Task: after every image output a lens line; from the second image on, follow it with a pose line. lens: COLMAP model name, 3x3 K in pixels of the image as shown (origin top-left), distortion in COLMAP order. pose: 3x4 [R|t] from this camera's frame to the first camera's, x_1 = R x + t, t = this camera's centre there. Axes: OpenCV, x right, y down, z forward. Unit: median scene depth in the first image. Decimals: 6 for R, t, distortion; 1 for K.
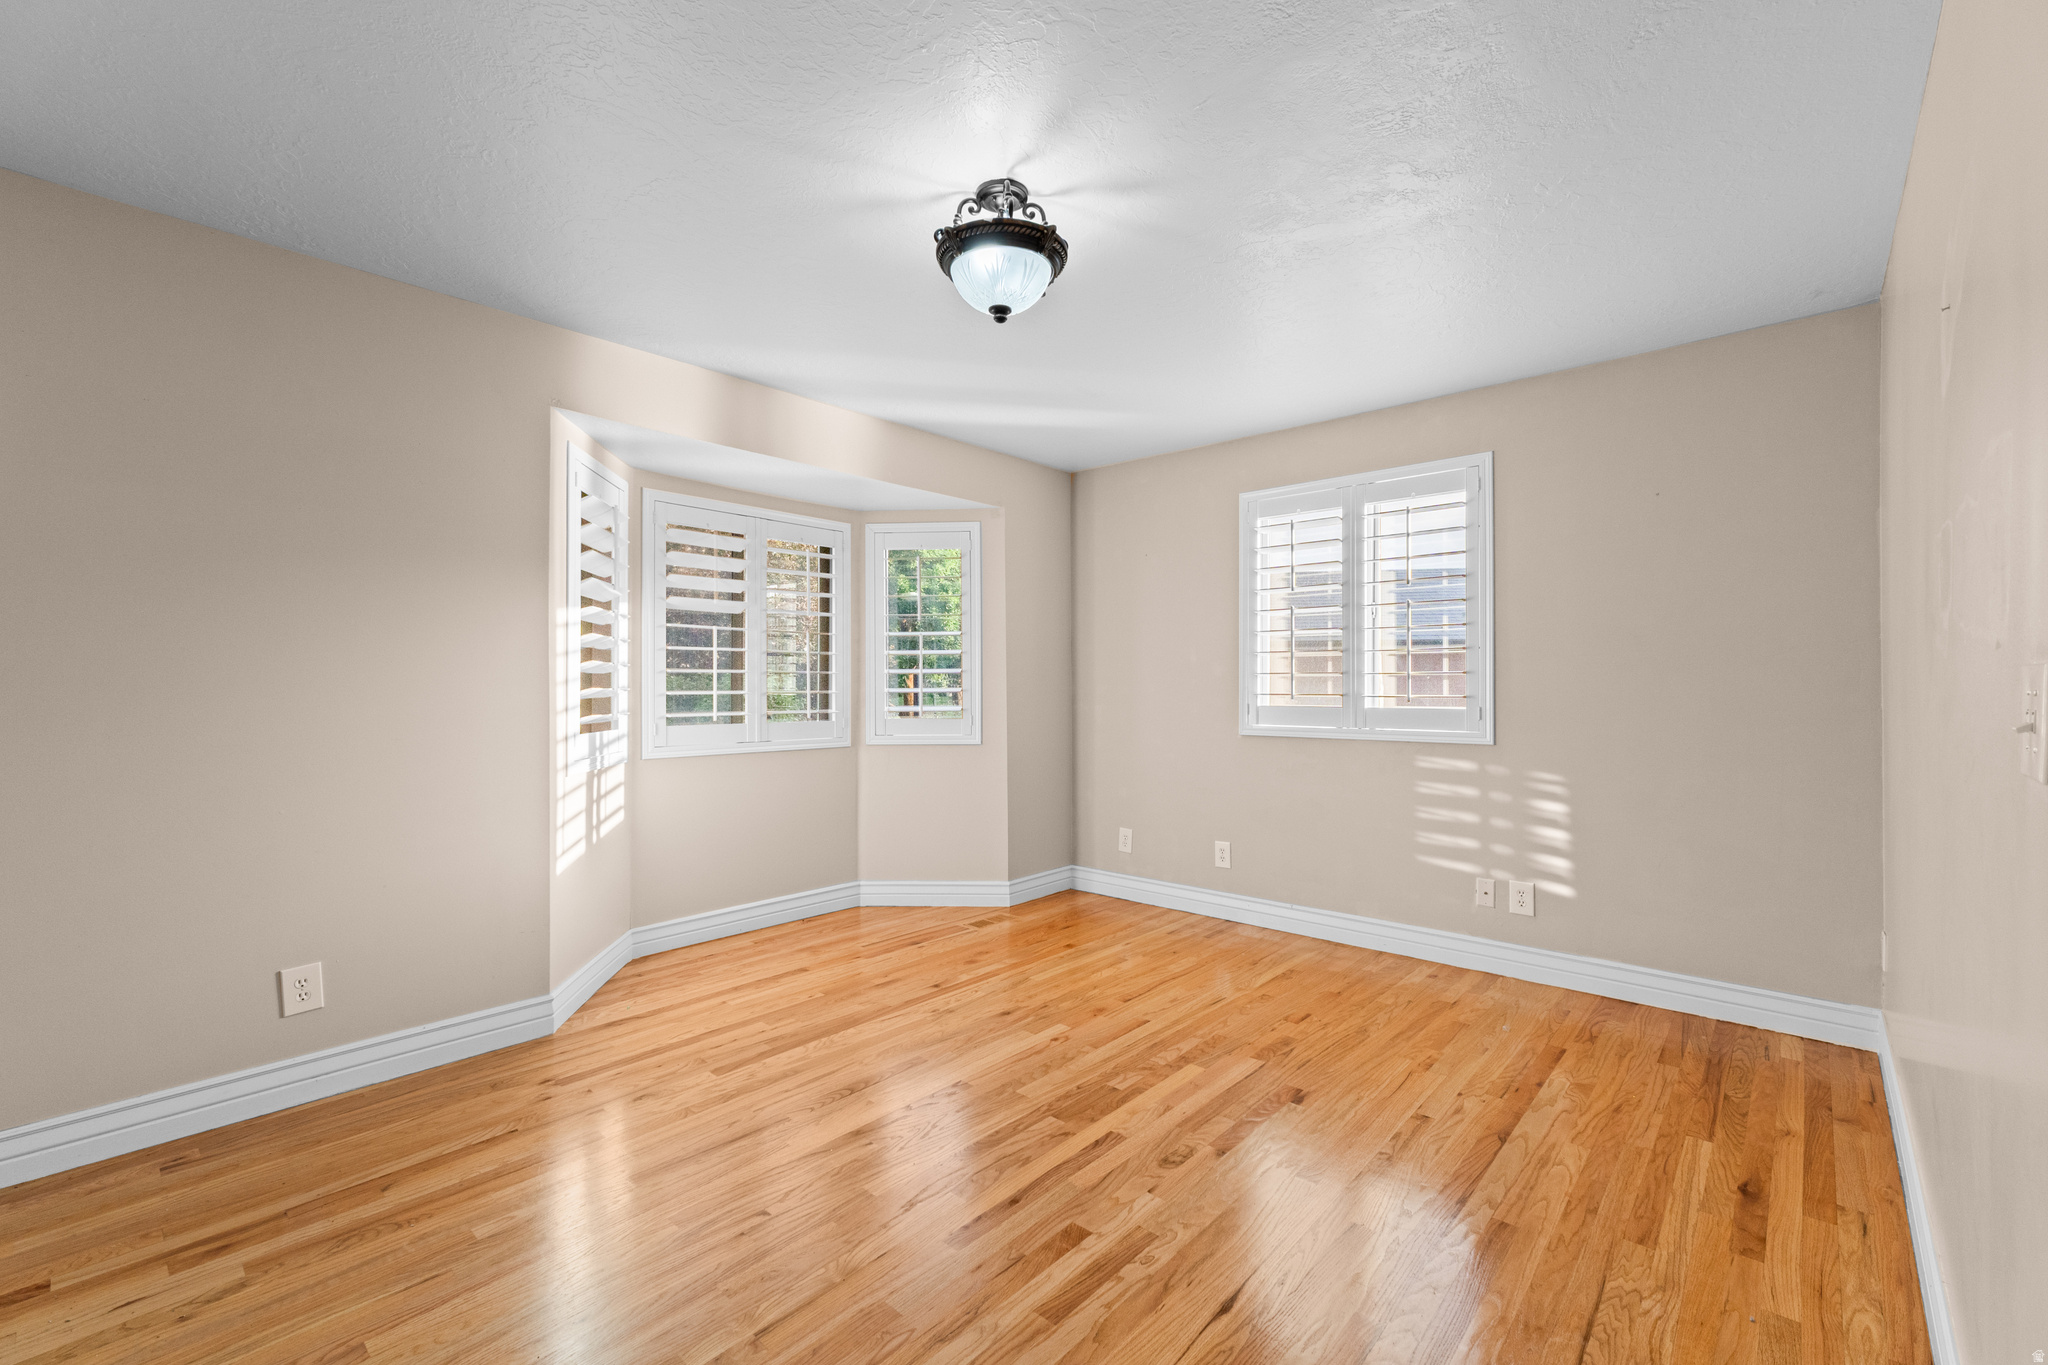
lens RADIAL K [[848.6, 0, 1022.2], [0, 848.6, 688.6], [0, 0, 1]] dist [0.005077, 0.000241]
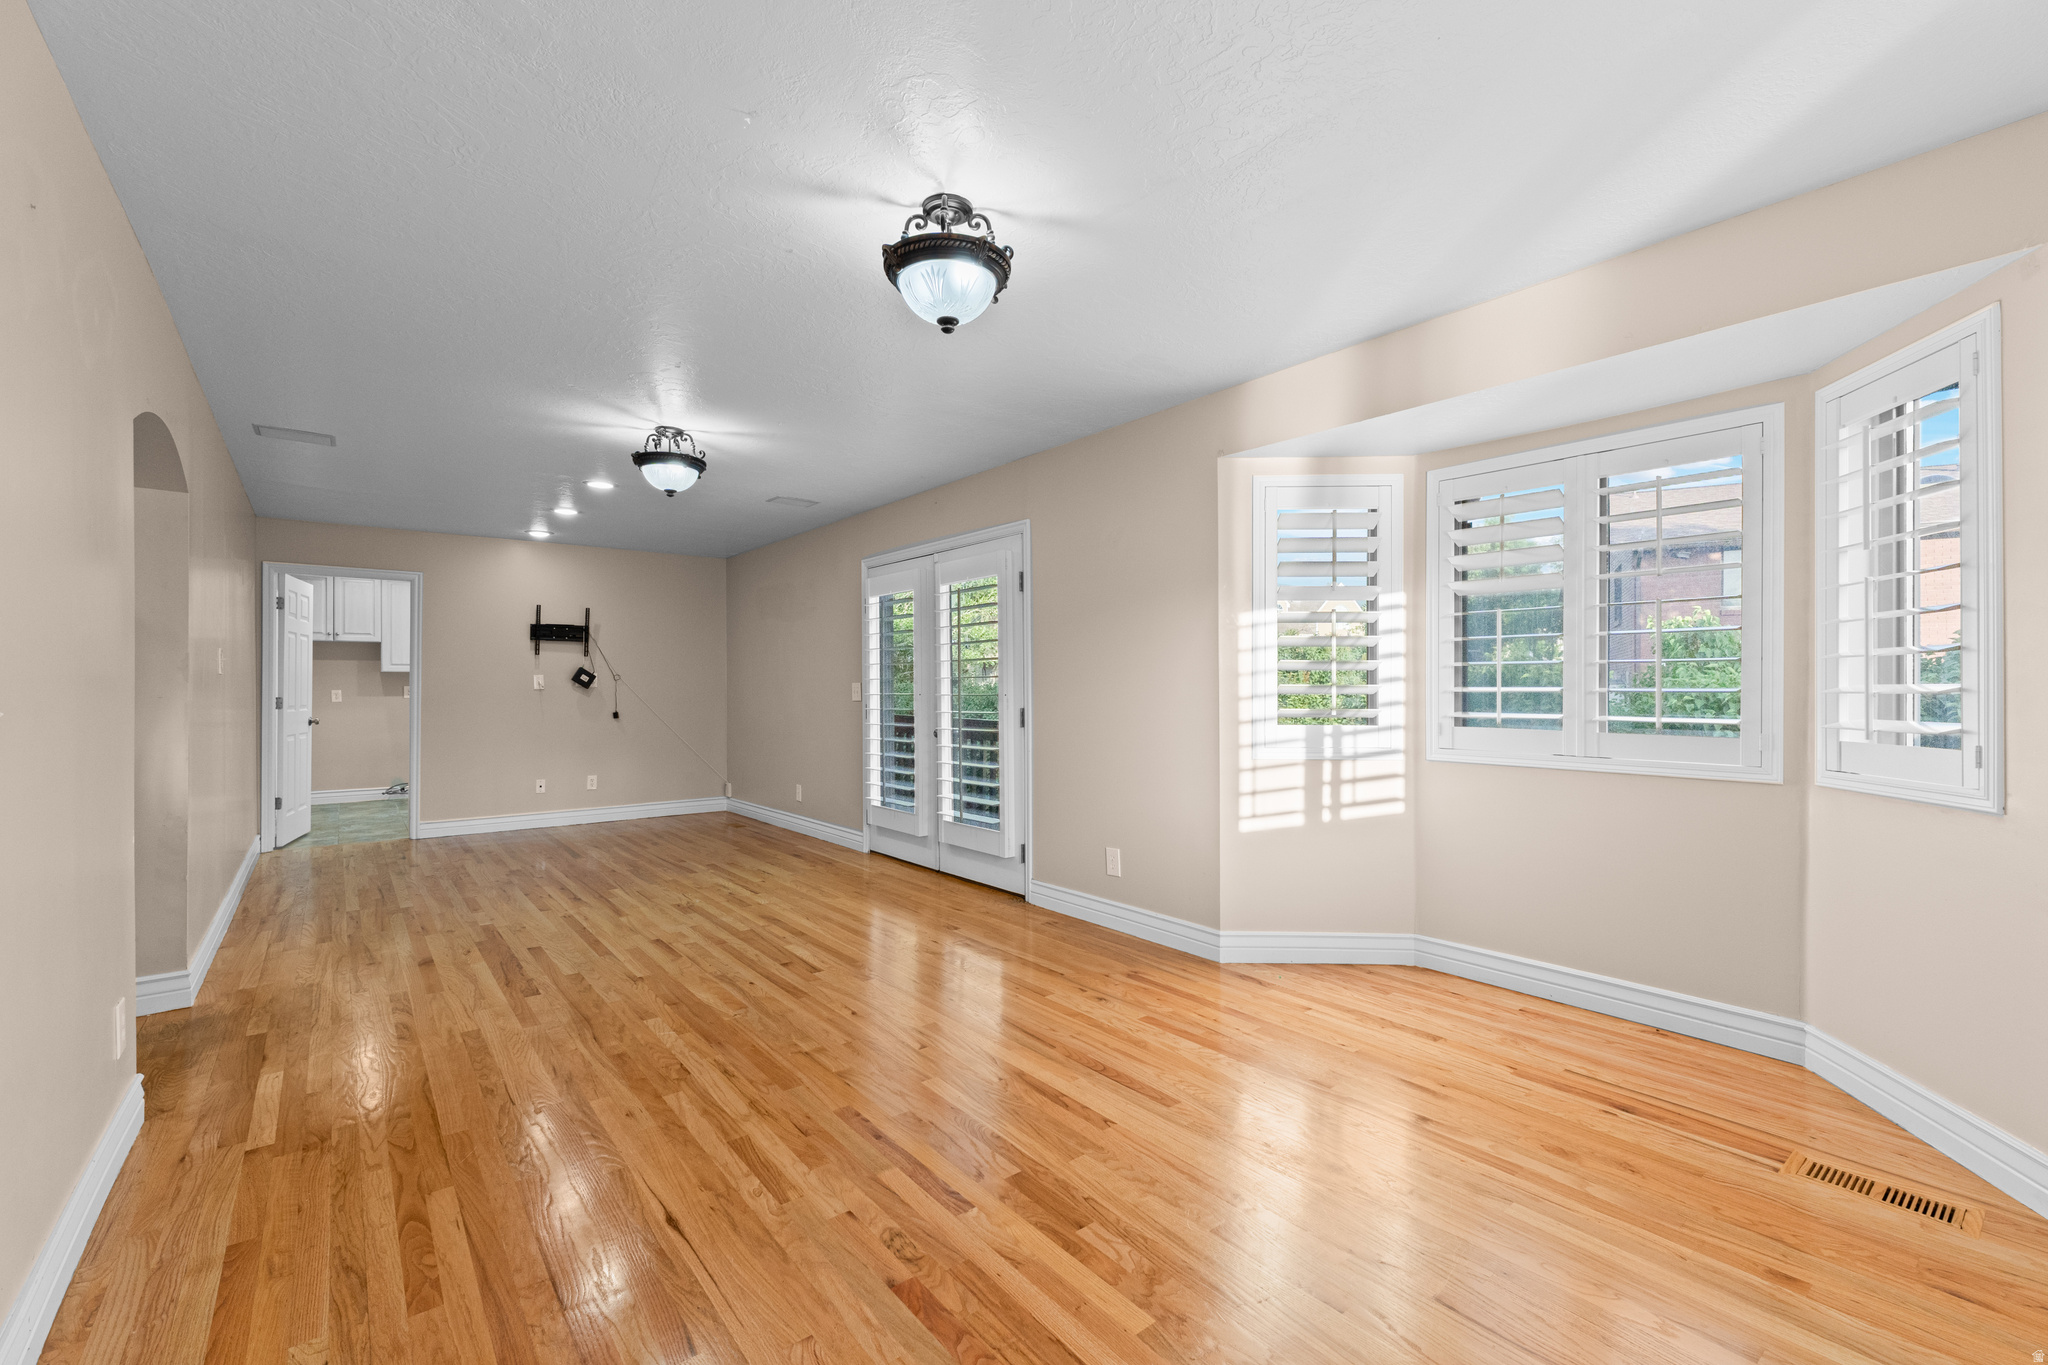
lens RADIAL K [[848.6, 0, 1022.2], [0, 848.6, 688.6], [0, 0, 1]] dist [0.005077, 0.000241]
pose [[-0.144078, 0.005399, -0.989552, 0.575536], [-0.000095, 0.999985, 0.005470, -0.001028], [0.989566, 0.000882, -0.144076, 0.719113]]
